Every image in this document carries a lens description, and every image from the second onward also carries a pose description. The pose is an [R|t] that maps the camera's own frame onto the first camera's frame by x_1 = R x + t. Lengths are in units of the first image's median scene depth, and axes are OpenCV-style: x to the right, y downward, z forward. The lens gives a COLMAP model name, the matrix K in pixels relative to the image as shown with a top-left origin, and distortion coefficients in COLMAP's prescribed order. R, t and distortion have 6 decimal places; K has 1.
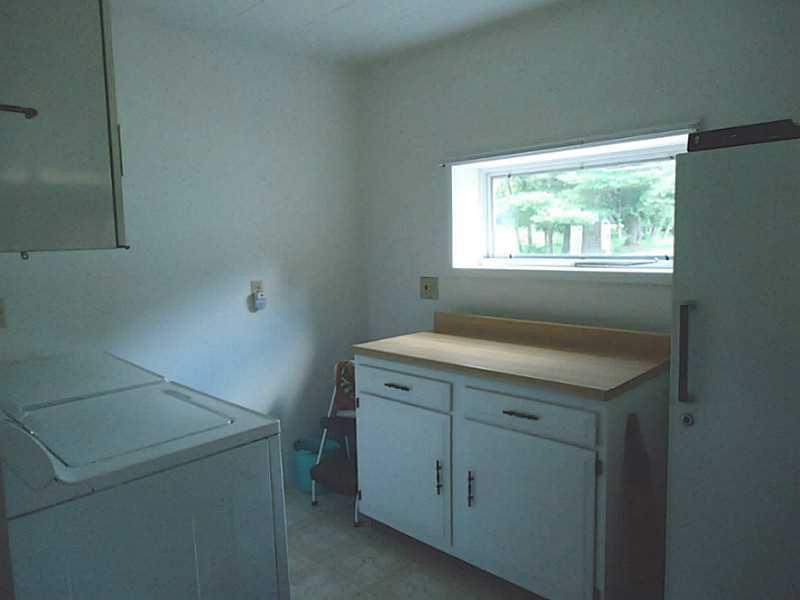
lens RADIAL K [[585.9, 0, 400.0], [0, 585.9, 300.0], [0, 0, 1]] dist [-0.001834, -0.000157]
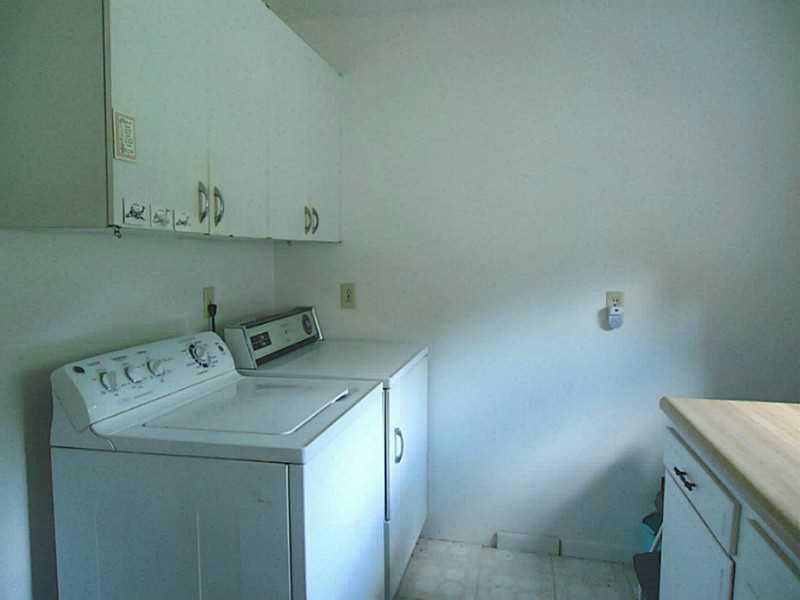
lens RADIAL K [[585.9, 0, 400.0], [0, 585.9, 300.0], [0, 0, 1]] dist [-0.001834, -0.000157]
pose [[0.553963, 0.096462, -0.826934, 0.255186], [-0.110779, 0.992973, 0.041620, -0.022492], [0.825138, 0.068551, 0.560757, 0.315339]]
